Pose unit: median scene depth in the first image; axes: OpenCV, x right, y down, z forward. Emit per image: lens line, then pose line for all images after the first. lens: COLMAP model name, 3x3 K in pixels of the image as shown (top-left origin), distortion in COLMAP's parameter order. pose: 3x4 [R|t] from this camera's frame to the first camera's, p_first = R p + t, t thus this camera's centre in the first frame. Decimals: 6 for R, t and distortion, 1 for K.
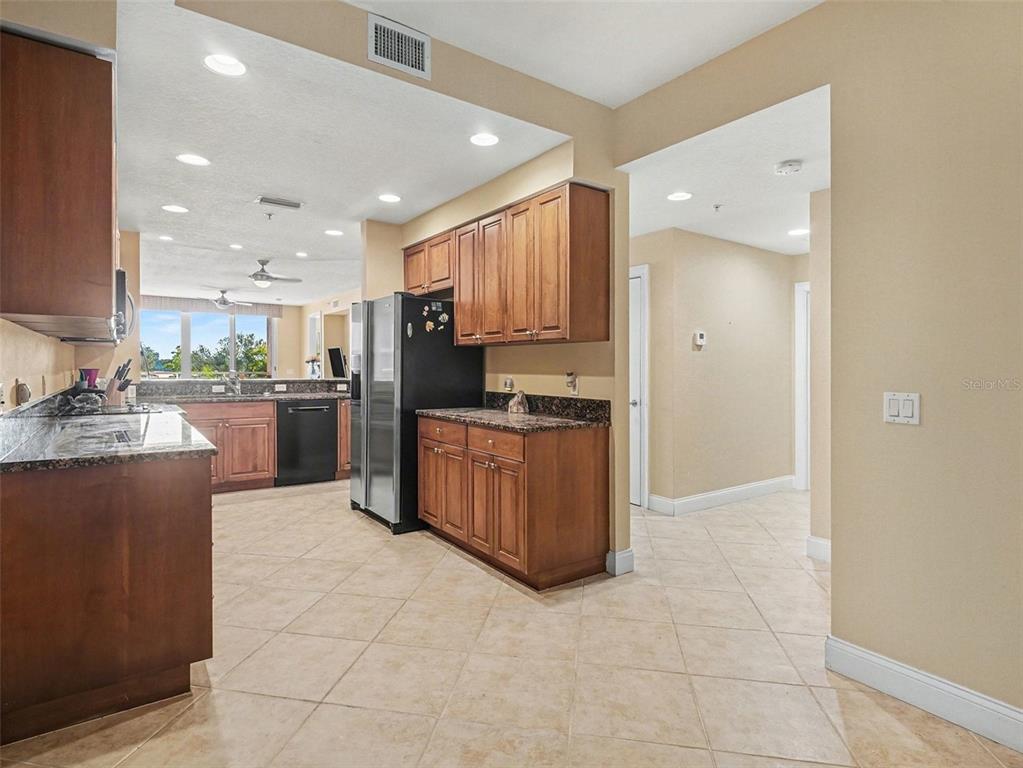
lens RADIAL K [[543.6, 0, 508.9], [0, 543.6, 374.7], [0, 0, 1]] dist [0.001369, -0.004314]
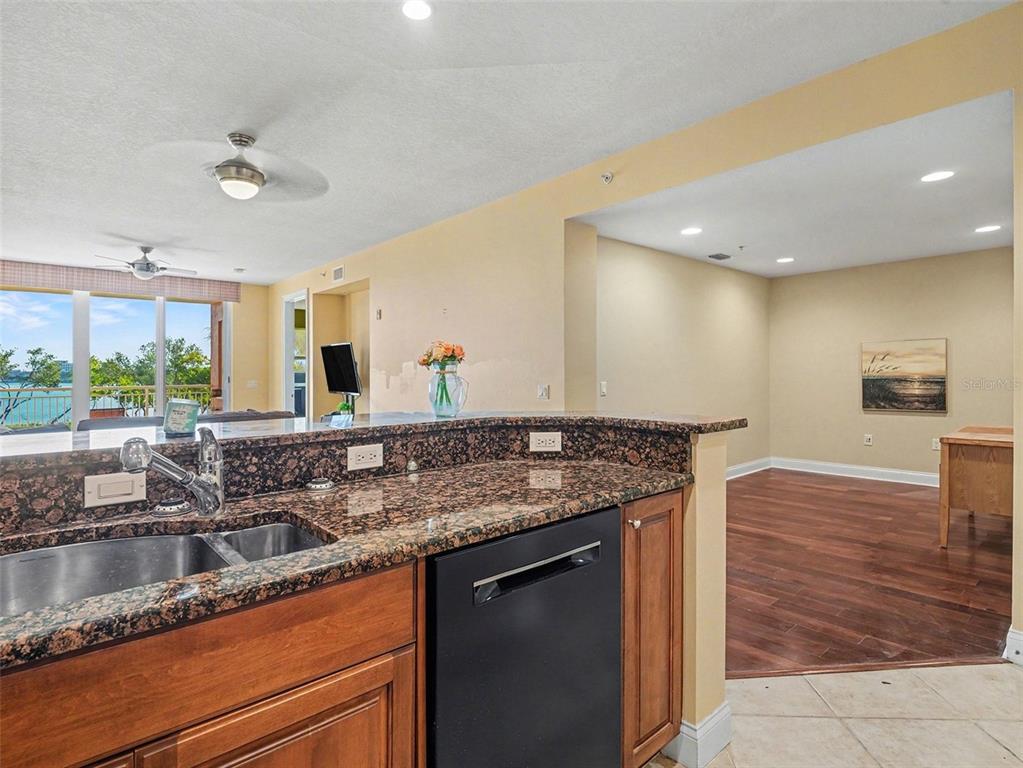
lens RADIAL K [[540.2, 0, 505.1], [0, 540.2, 364.6], [0, 0, 1]] dist [0.000586, -0.003952]
pose [[0.994573, -0.013828, 0.103117, -0.567334], [0.016759, 0.999478, -0.027616, -0.019969], [-0.102681, 0.029194, 0.994286, 1.085139]]
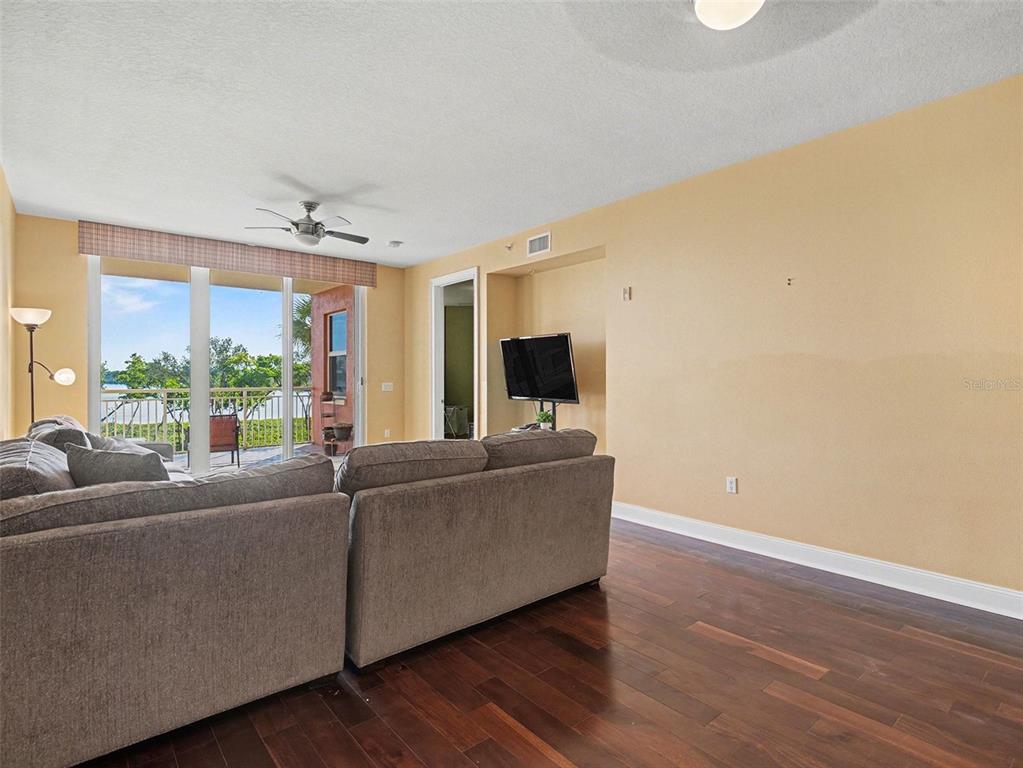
lens RADIAL K [[532.3, 0, 508.4], [0, 532.3, 380.5], [0, 0, 1]] dist [-0.000764, -0.001086]
pose [[0.996848, -0.010022, 0.078699, -1.115469], [0.010407, 0.999936, -0.004477, -0.027343], [-0.078649, 0.005282, 0.996888, 1.570591]]
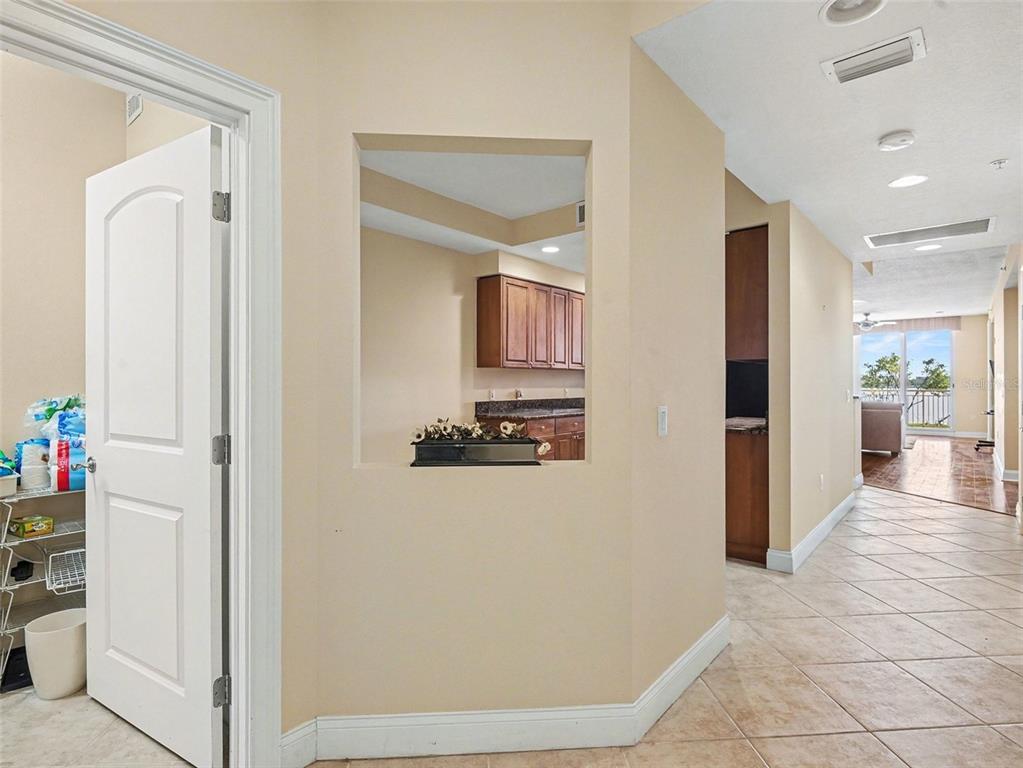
lens RADIAL K [[532.3, 0, 508.4], [0, 532.3, 380.5], [0, 0, 1]] dist [-0.000764, -0.001086]
pose [[0.240893, -0.017538, -0.970393, 0.888639], [-0.006128, 0.999789, -0.019591, 0.008751], [0.970532, 0.010666, 0.240734, 0.174826]]
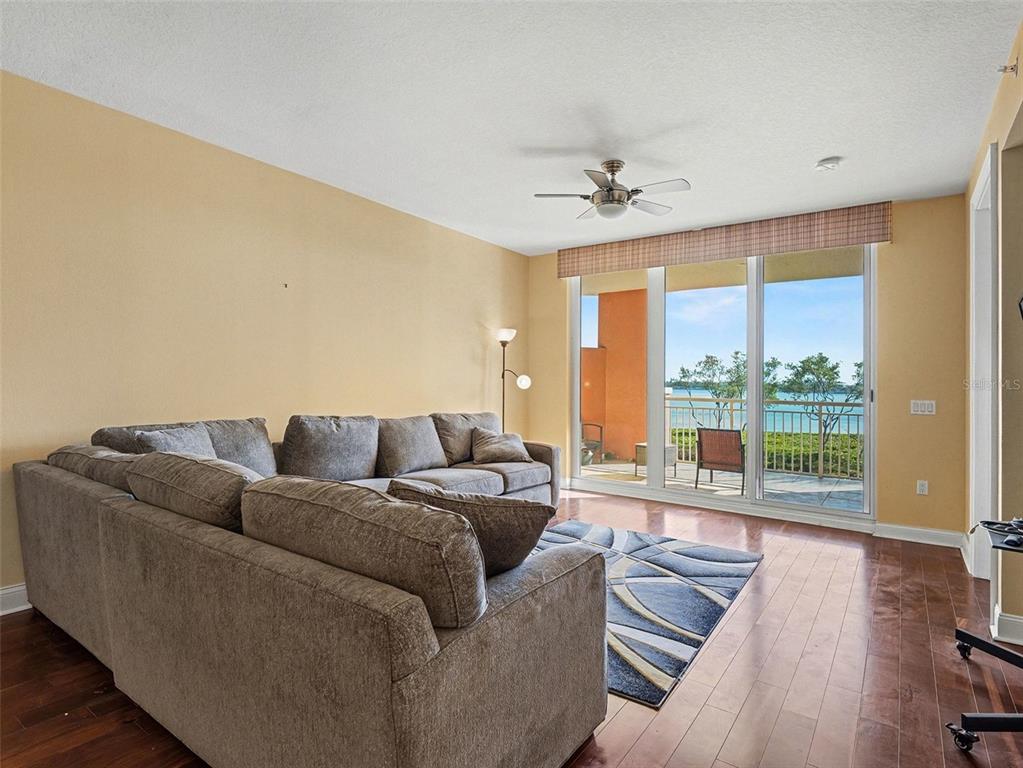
lens RADIAL K [[544.0, 0, 505.4], [0, 544.0, 360.5], [0, 0, 1]] dist [0.003648, 0.000166]
pose [[0.319720, -0.040814, -0.946633, -0.633974], [-0.029281, 0.998169, -0.052925, -0.030673], [0.947060, 0.044639, 0.317939, 2.310479]]
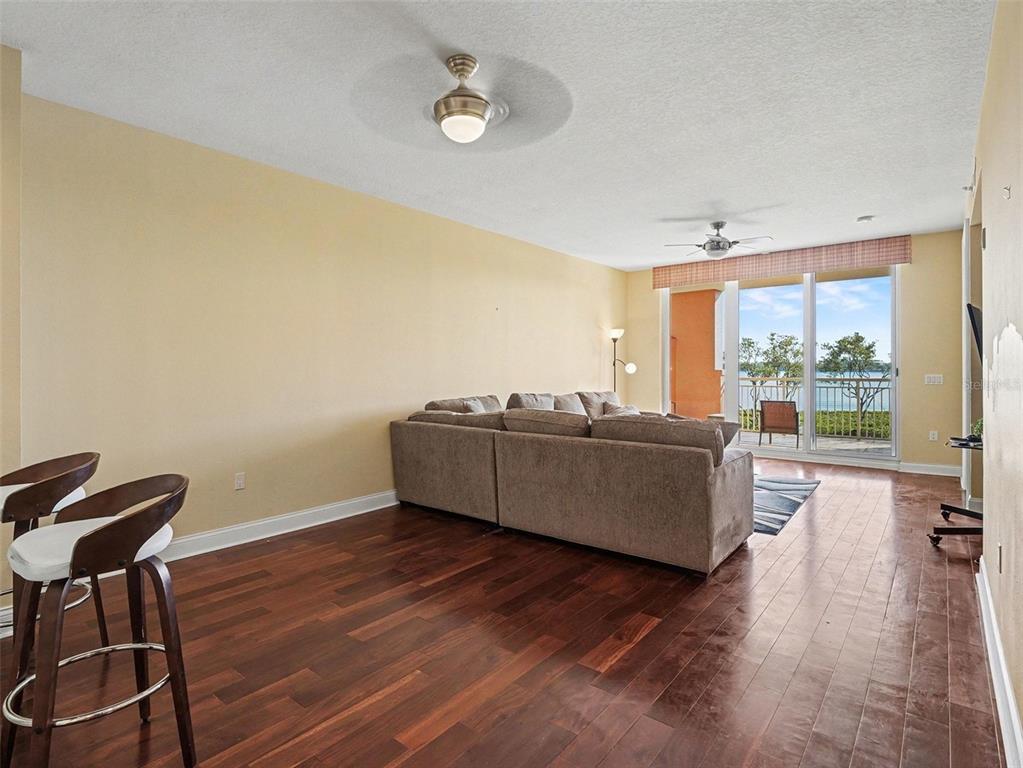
lens RADIAL K [[540.2, 0, 505.1], [0, 540.2, 364.6], [0, 0, 1]] dist [0.000586, -0.003952]
pose [[0.269577, -0.018035, -0.962810, -0.242024], [-0.005011, 0.999785, -0.020130, -0.023675], [0.962966, 0.010252, 0.269428, 1.851501]]
